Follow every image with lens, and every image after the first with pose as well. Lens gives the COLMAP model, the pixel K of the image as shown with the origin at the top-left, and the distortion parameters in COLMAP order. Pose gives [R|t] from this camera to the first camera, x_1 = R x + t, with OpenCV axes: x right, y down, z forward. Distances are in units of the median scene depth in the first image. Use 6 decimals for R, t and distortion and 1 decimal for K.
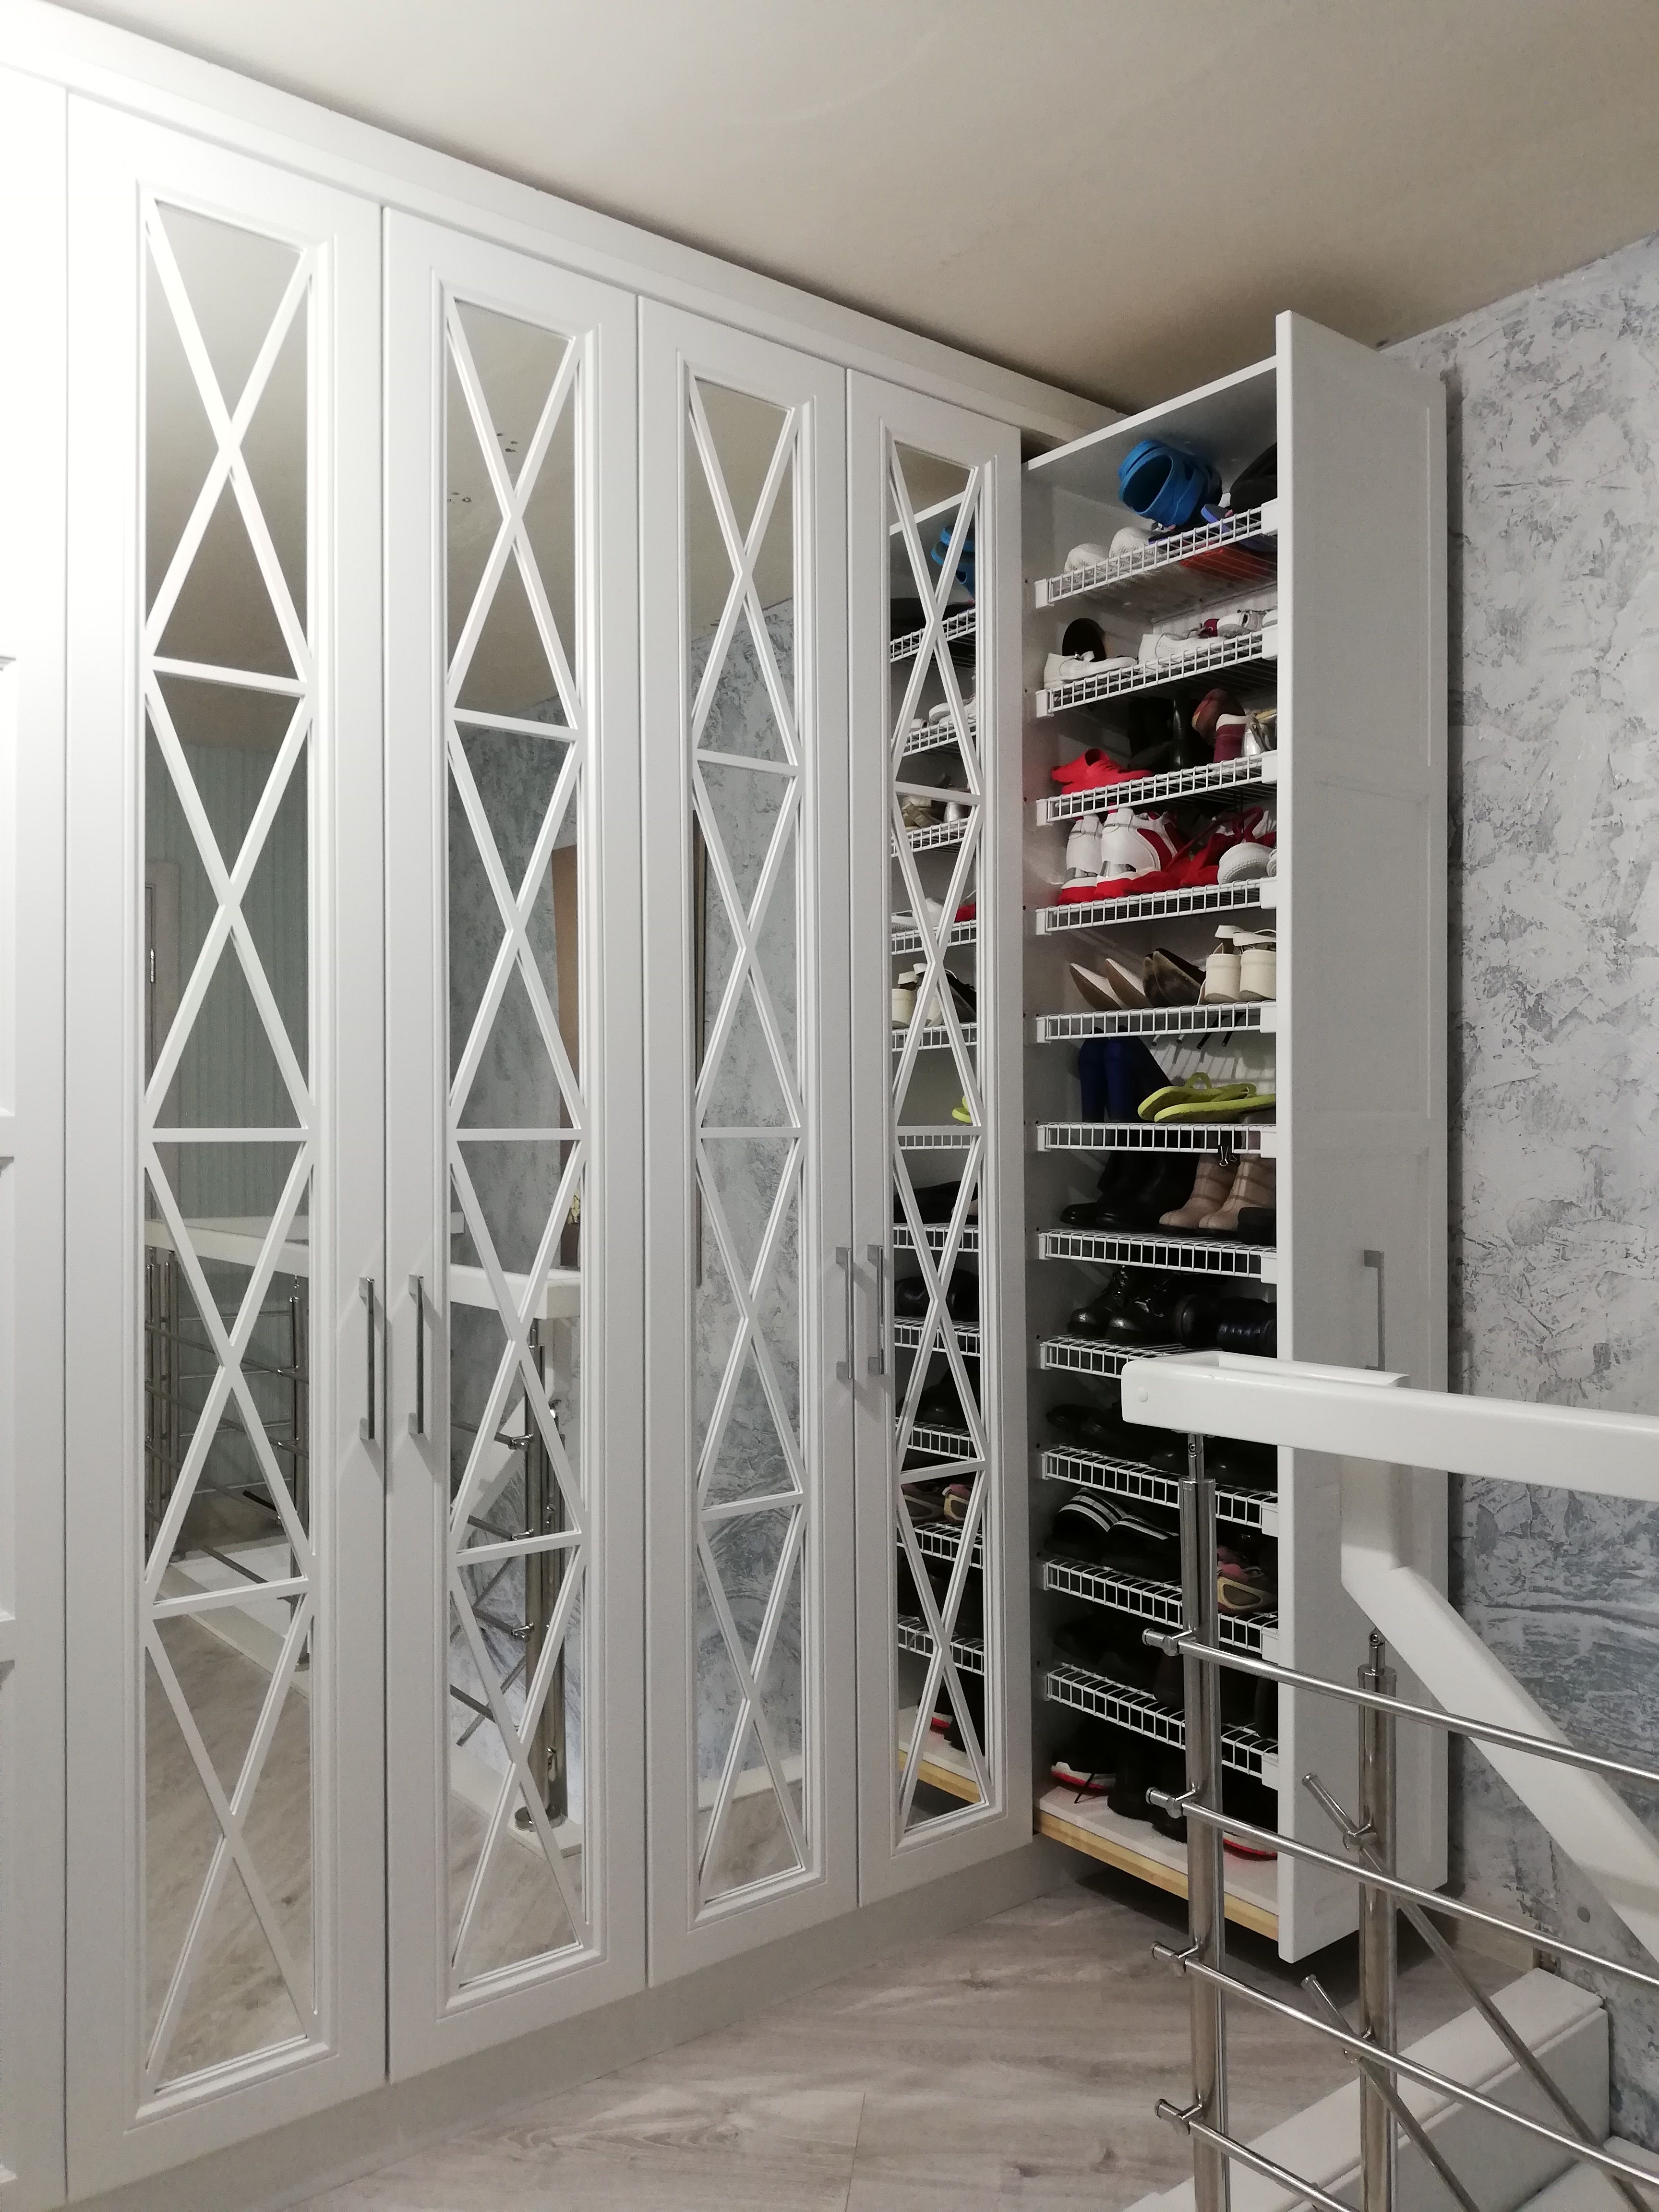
lens RADIAL K [[1675.4, 0, 840.3], [0, 1675.4, 1104.2], [0, 0, 1]] dist [-0.005000, -0.005630]
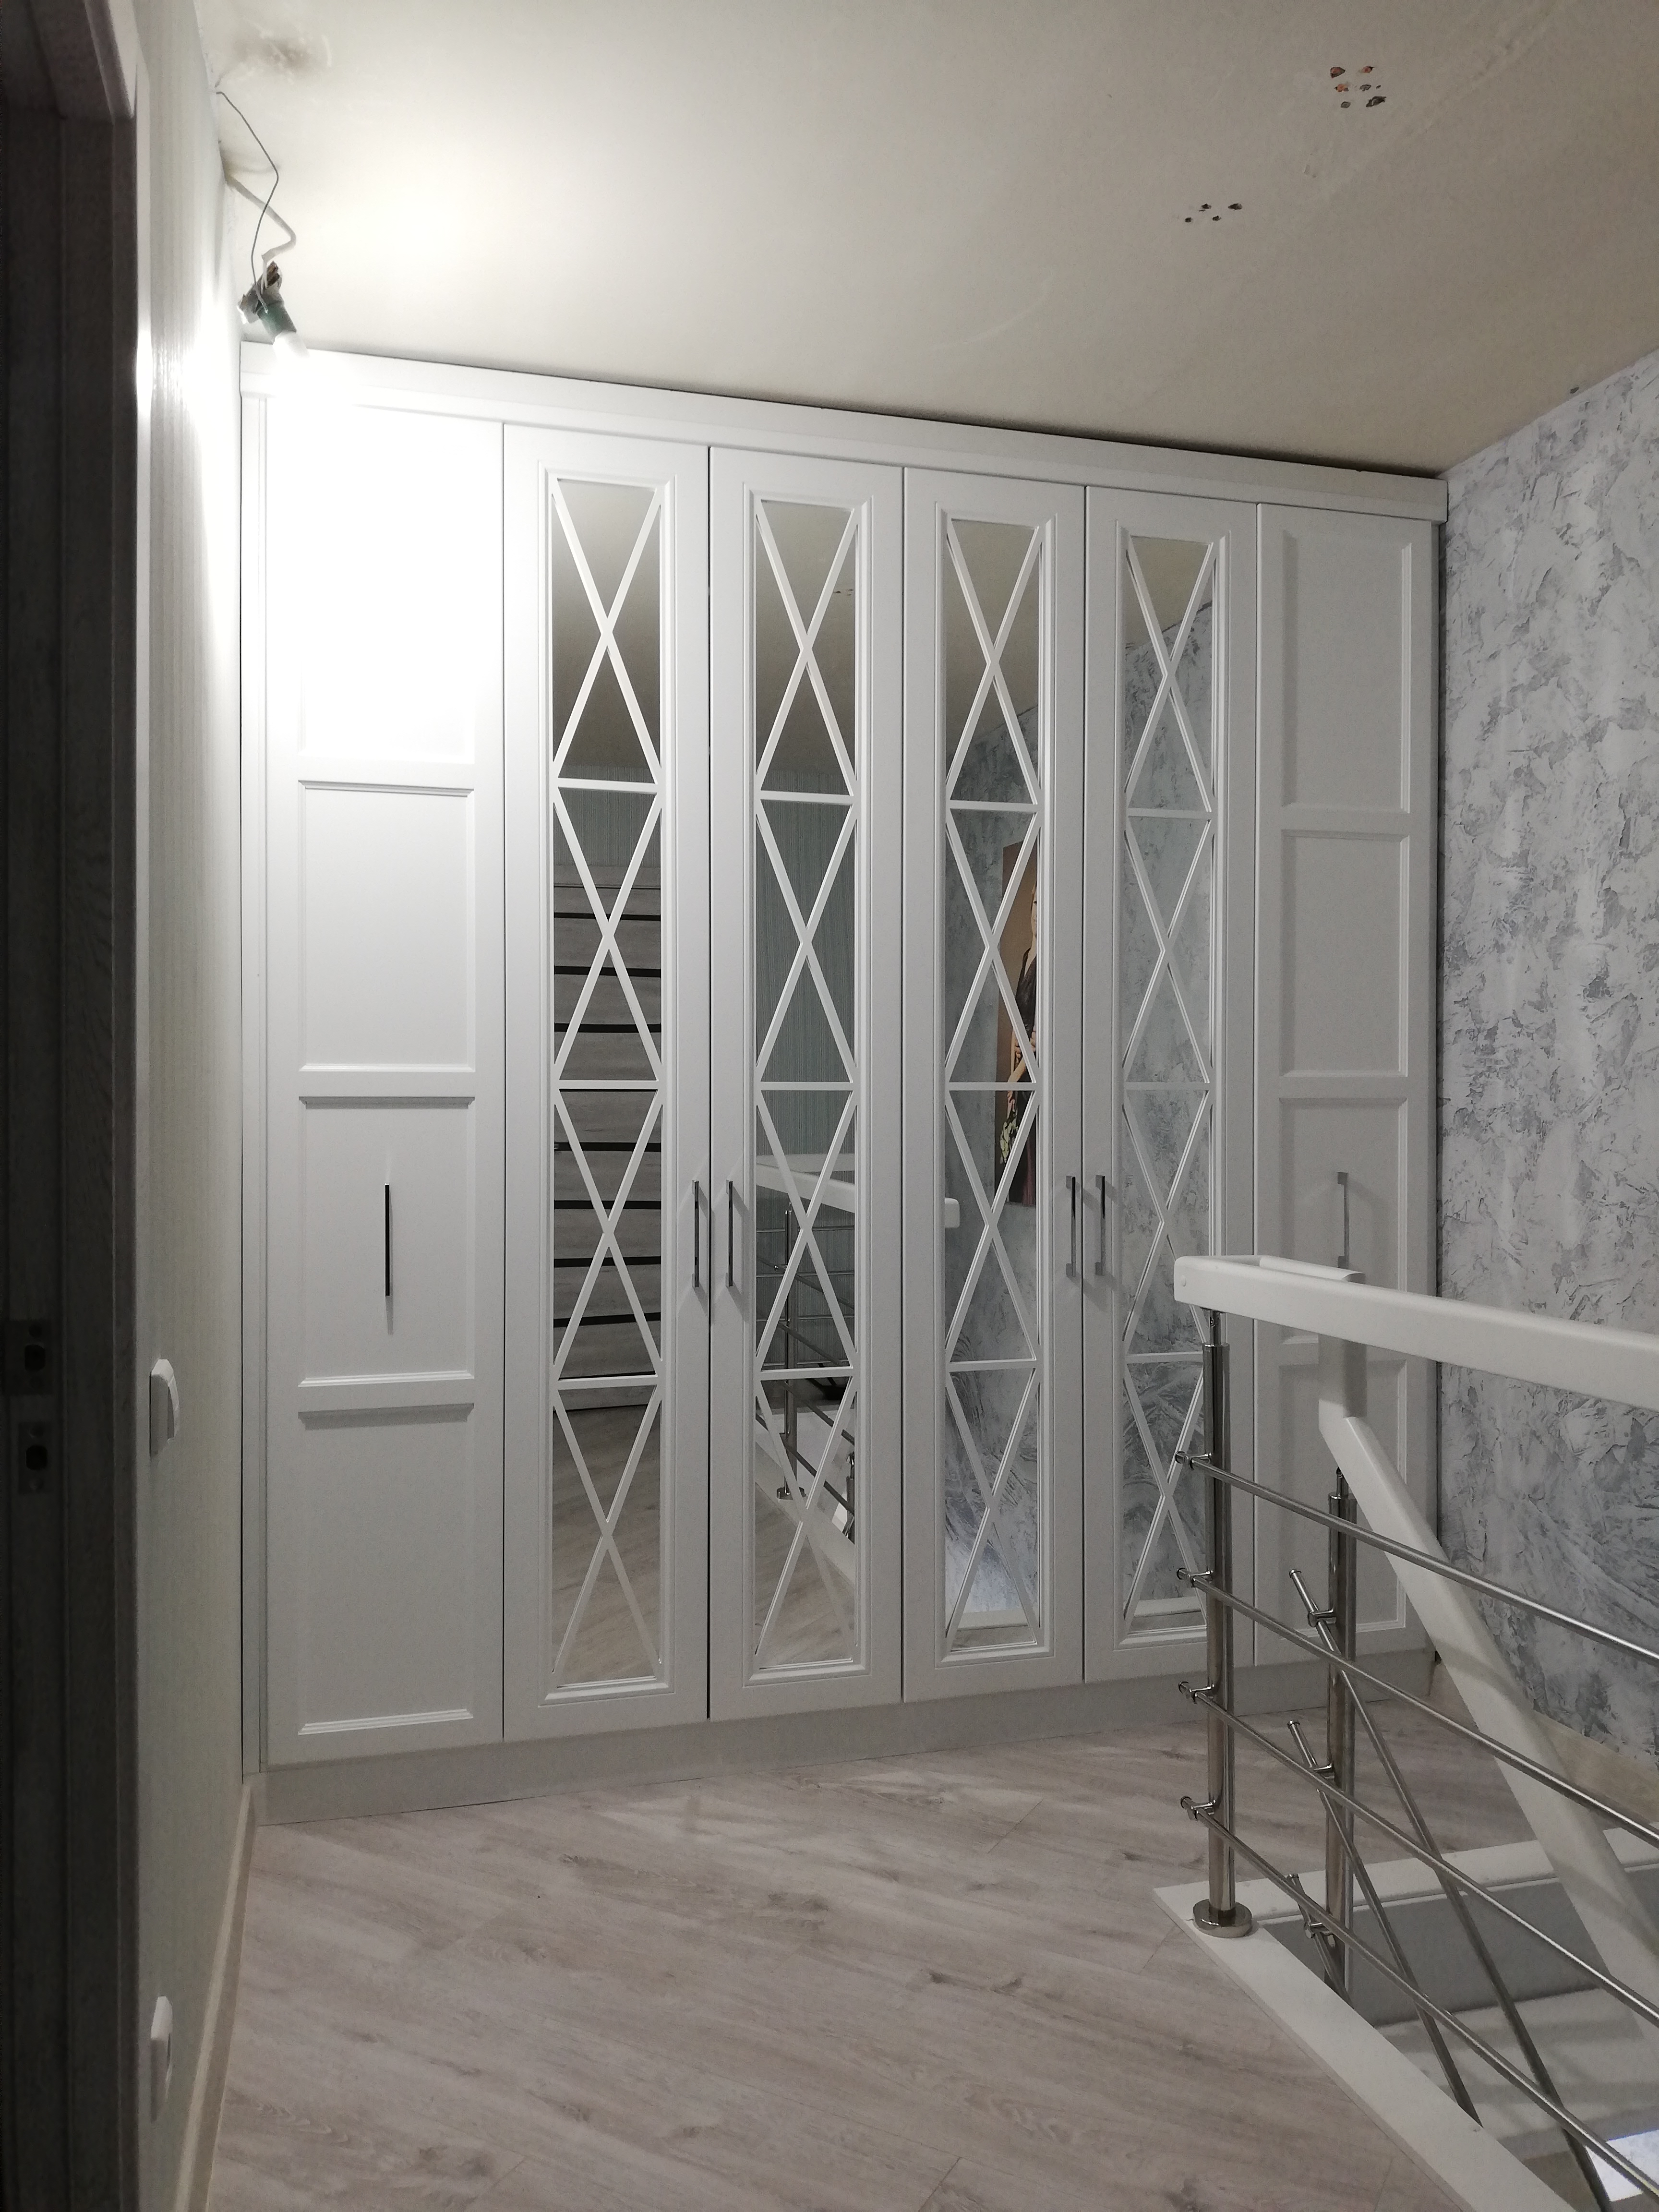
lens RADIAL K [[1679.9, 0, 834.6], [0, 1679.9, 1105.3], [0, 0, 1]] dist [-0.001392, -0.001071]
pose [[0.922502, 0.011429, -0.385823, 0.338484], [-0.001190, 0.999641, 0.026768, -0.003341], [0.385990, -0.024234, 0.922185, -0.273356]]
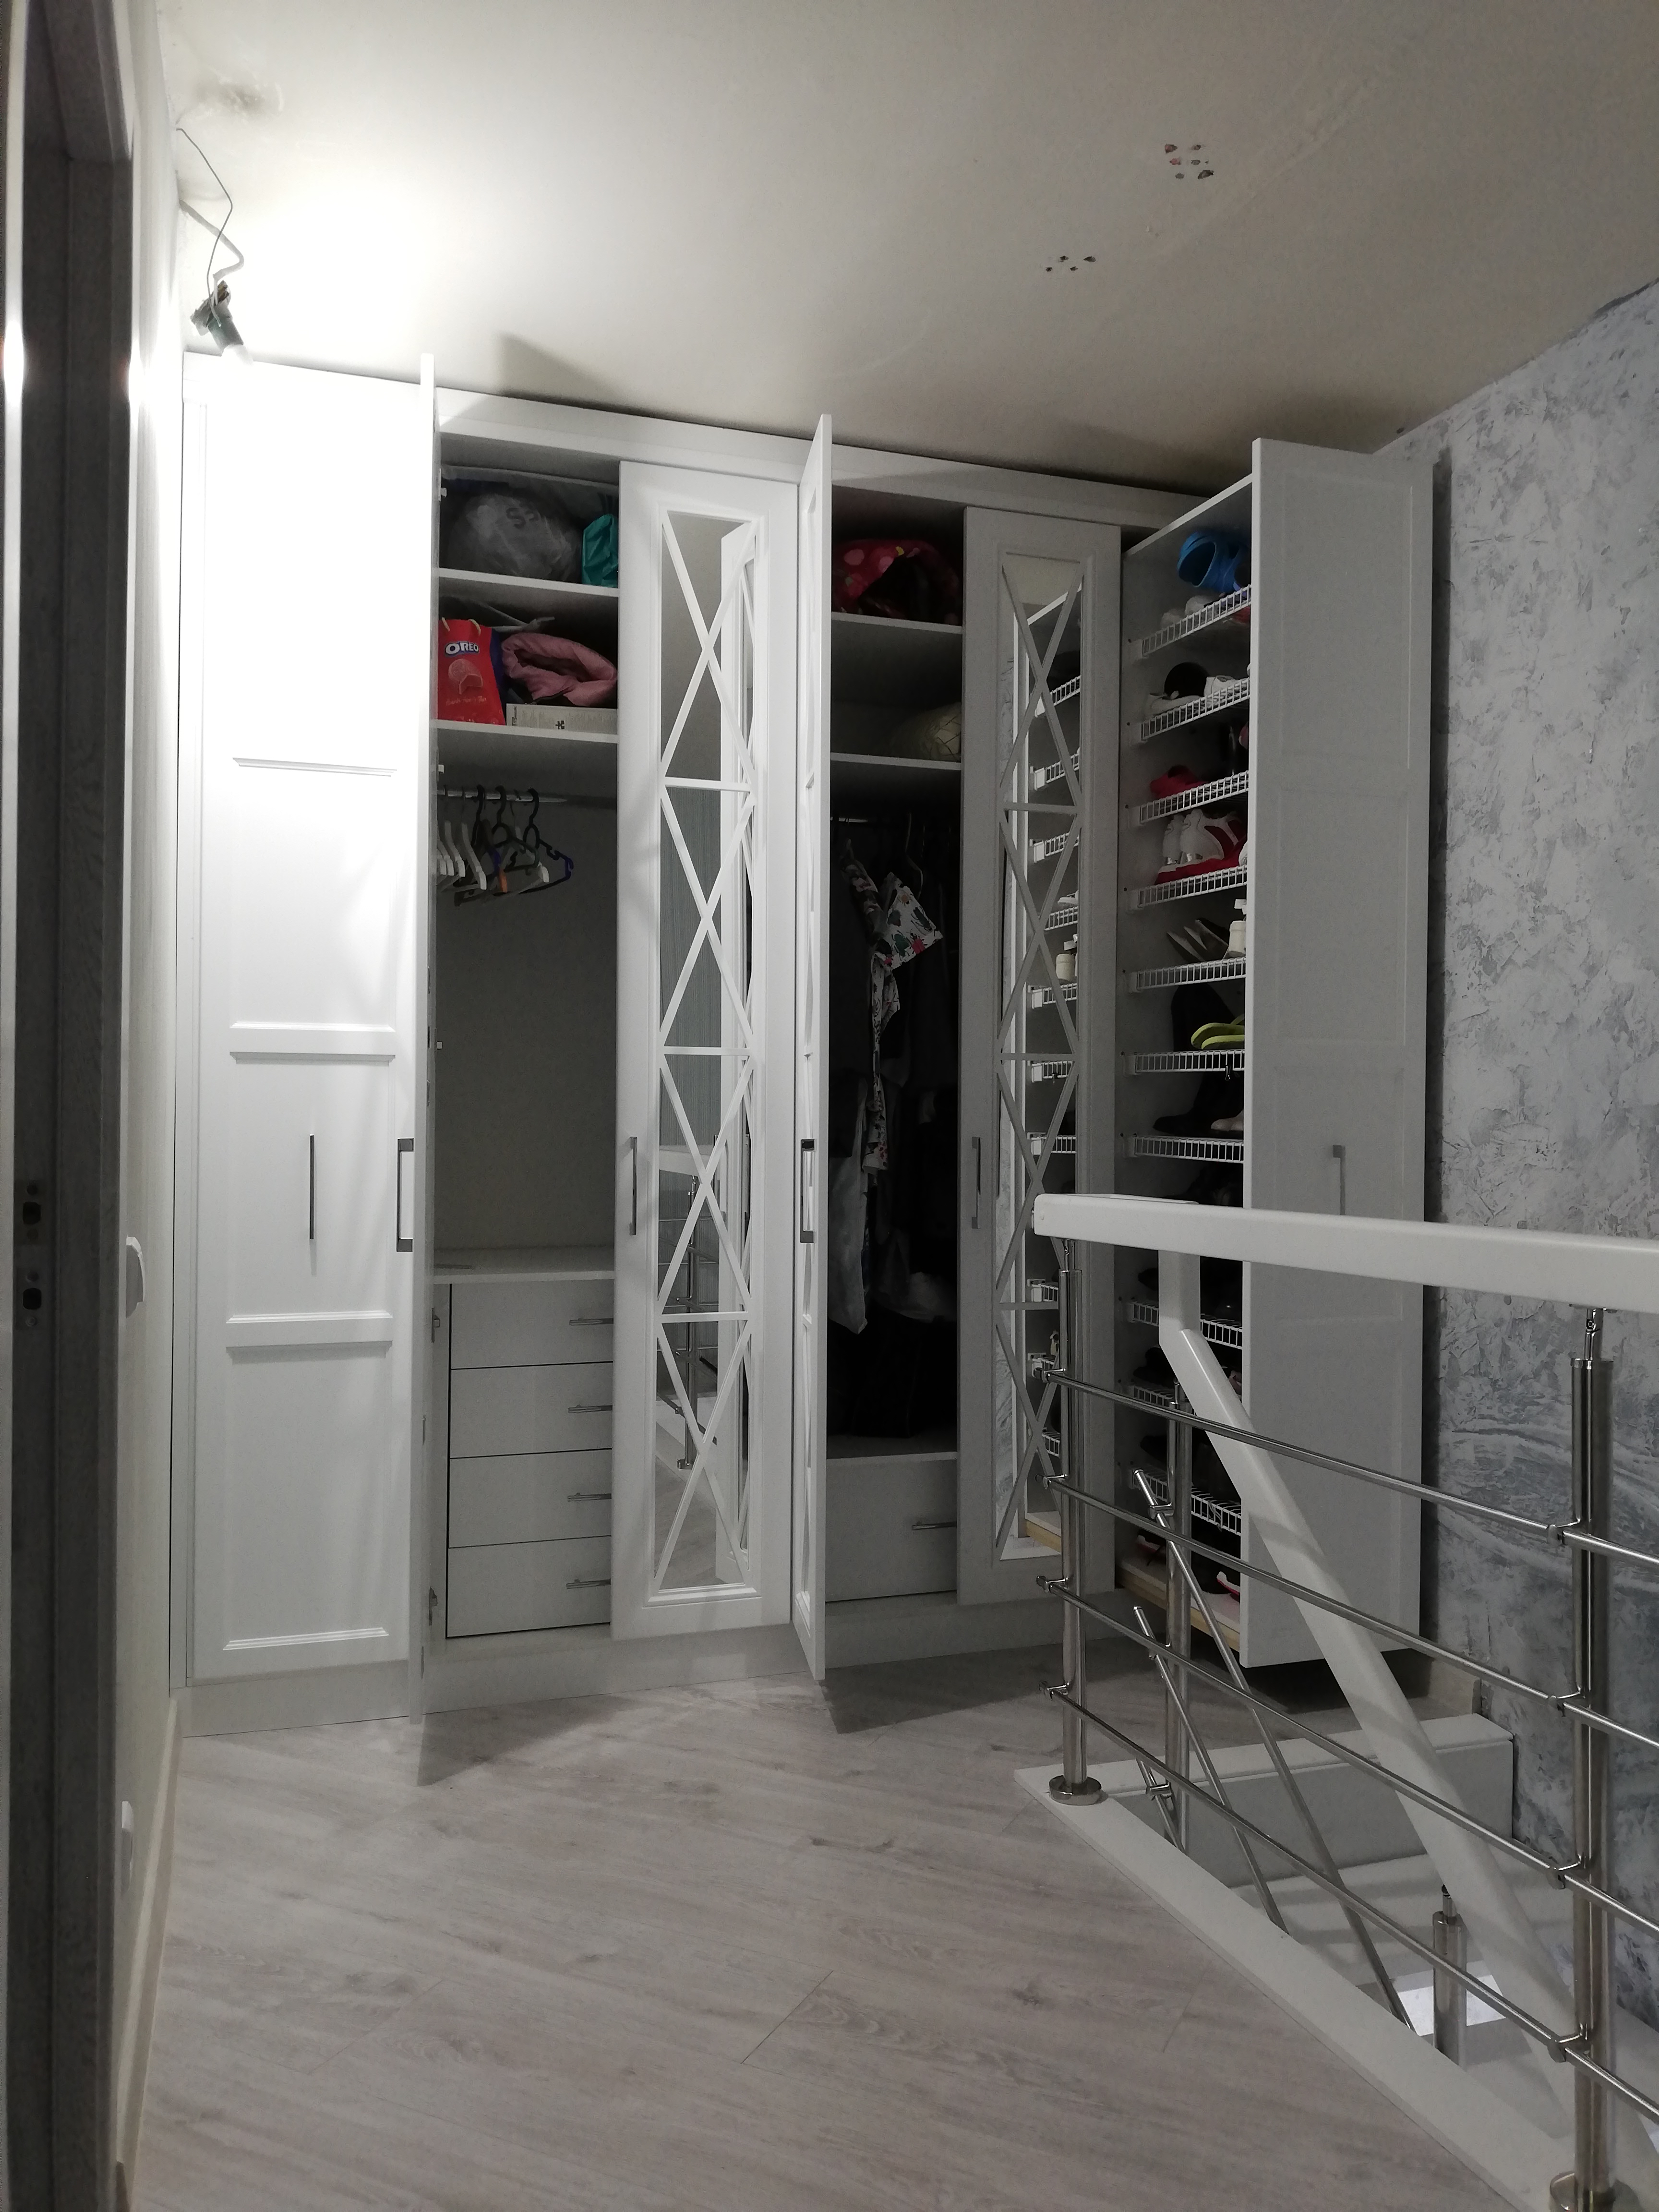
lens RADIAL K [[1689.0, 0, 835.6], [0, 1689.0, 1104.6], [0, 0, 1]] dist [-0.000926, -0.006961]
pose [[0.942731, 0.010873, -0.333377, 0.389984], [-0.007661, 0.999911, 0.010950, 0.044760], [0.333466, -0.007769, 0.942730, -0.376500]]
